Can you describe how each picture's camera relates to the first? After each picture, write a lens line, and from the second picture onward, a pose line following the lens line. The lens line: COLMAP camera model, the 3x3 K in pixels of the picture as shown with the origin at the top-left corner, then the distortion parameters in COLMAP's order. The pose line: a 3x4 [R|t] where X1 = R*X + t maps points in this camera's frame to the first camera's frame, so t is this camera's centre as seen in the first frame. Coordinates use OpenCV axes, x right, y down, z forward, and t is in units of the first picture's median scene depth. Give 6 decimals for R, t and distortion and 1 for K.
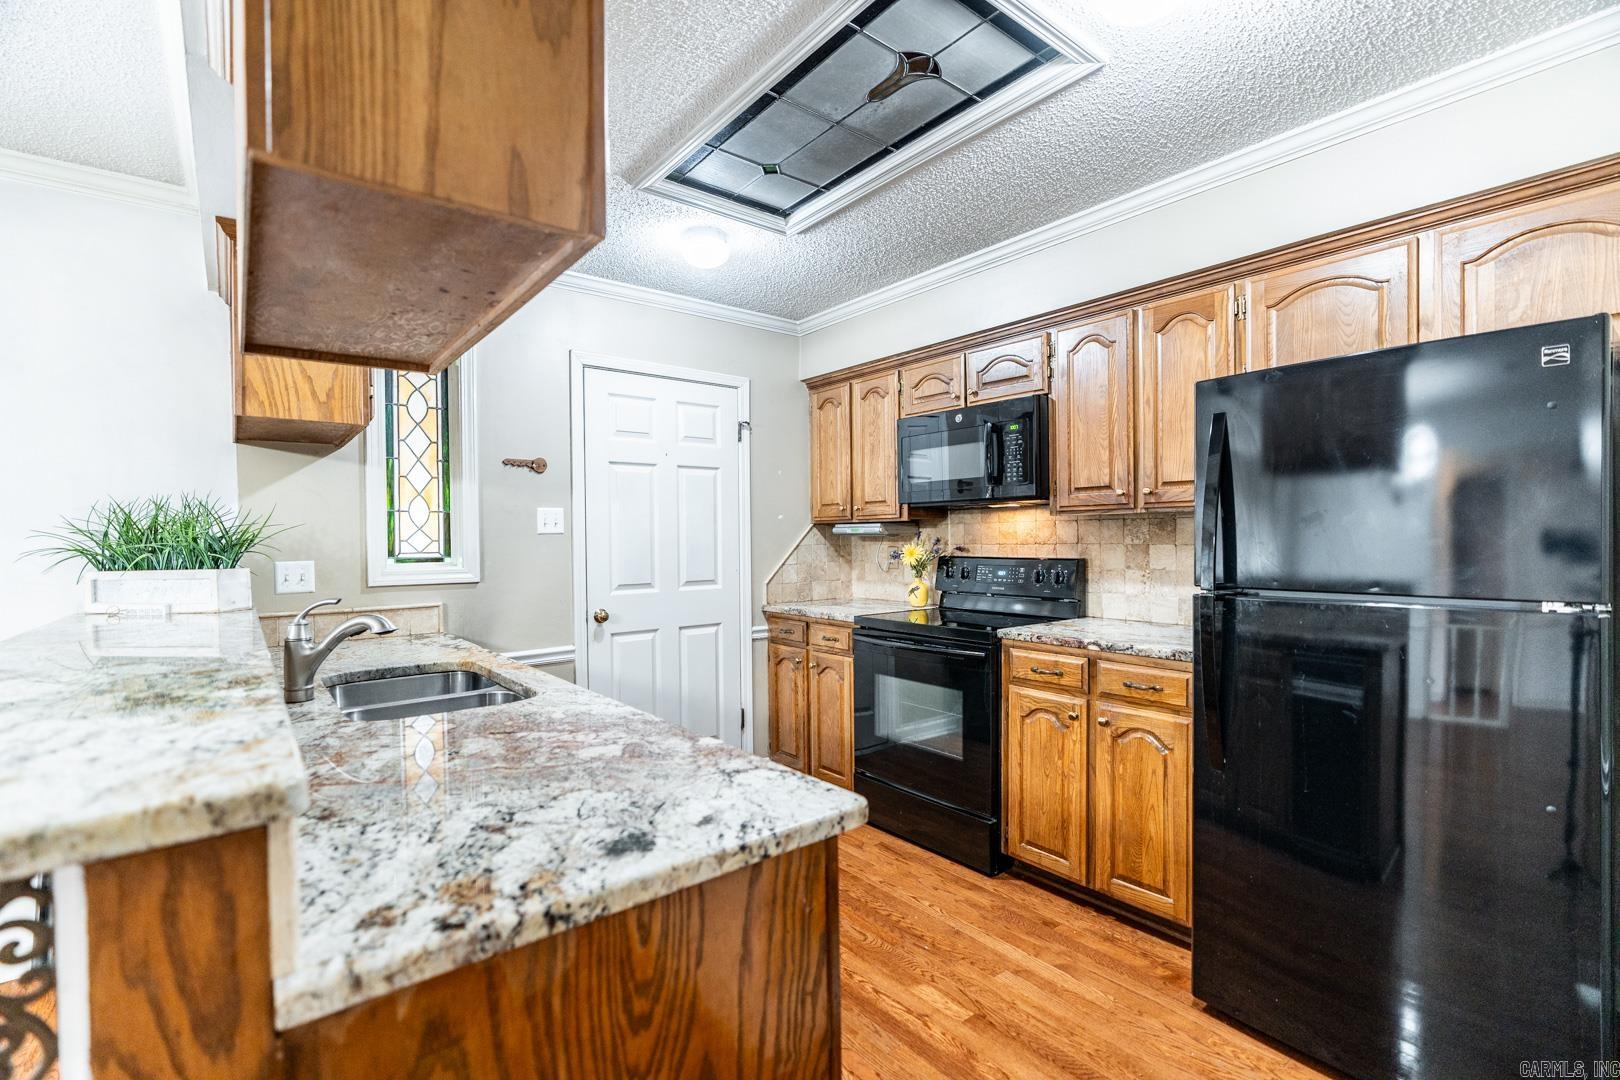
lens RADIAL K [[729.6, 0, 810.0], [0, 729.6, 540.0], [0, 0, 1]] dist [-0.016352, 0.012846]
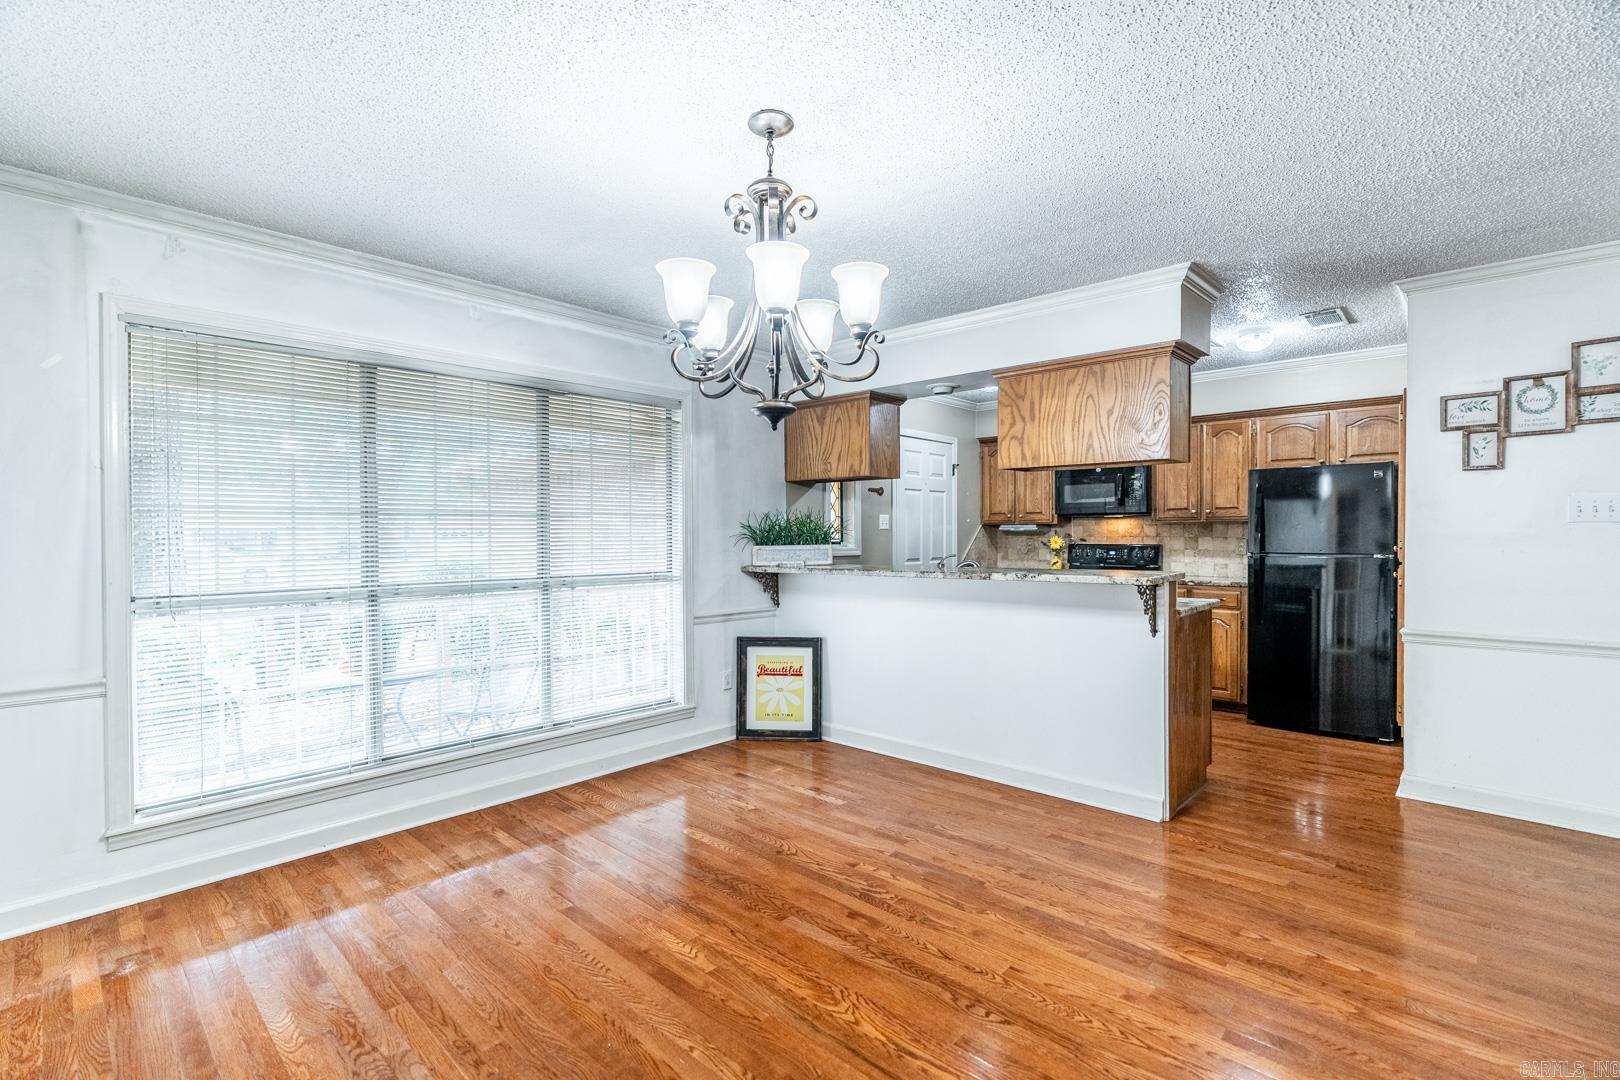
lens RADIAL K [[729.6, 0, 810.0], [0, 729.6, 540.0], [0, 0, 1]] dist [-0.016352, 0.012846]
pose [[0.990310, 0.005906, 0.138750, -0.760124], [-0.006190, 0.999980, 0.001619, 0.015271], [-0.138737, -0.002462, 0.990326, -0.727934]]
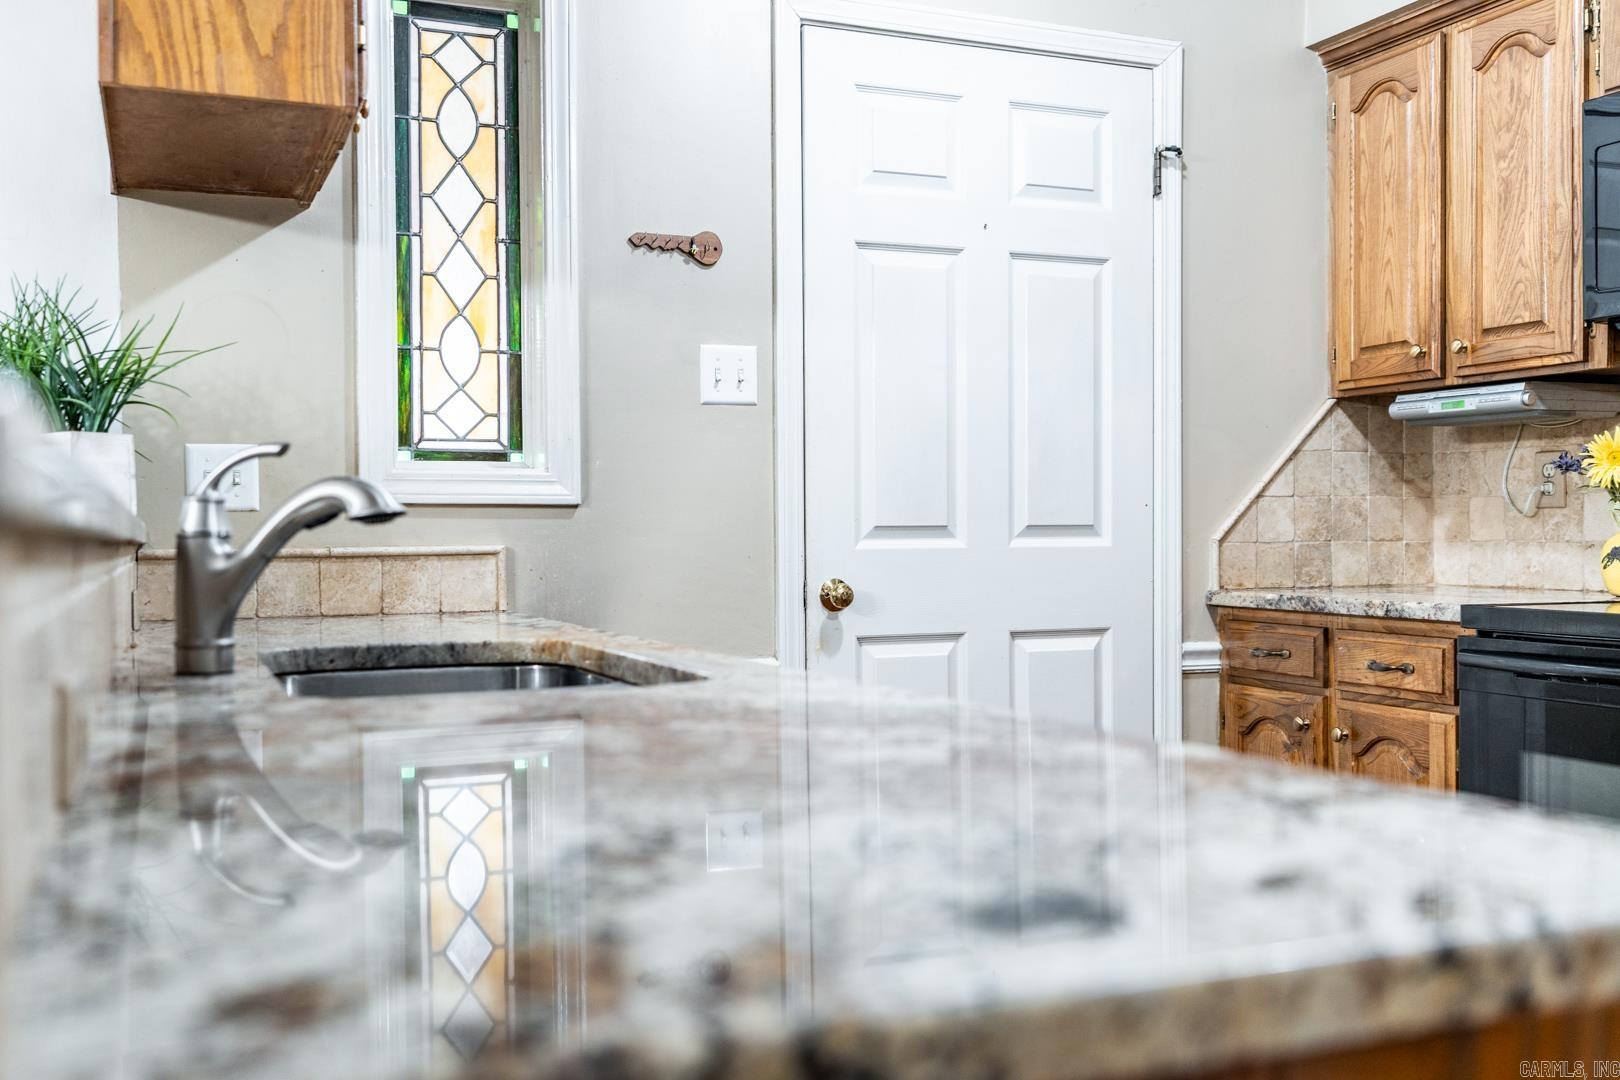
lens RADIAL K [[1578.8, 0, 810.0], [0, 1578.8, 540.0], [0, 0, 1]] dist [0.008367, 0.004763]
pose [[0.960787, 0.009629, -0.277120, -0.040018], [-0.007764, 0.999939, 0.007829, 0.064735], [0.277179, -0.005370, 0.960803, 0.086451]]
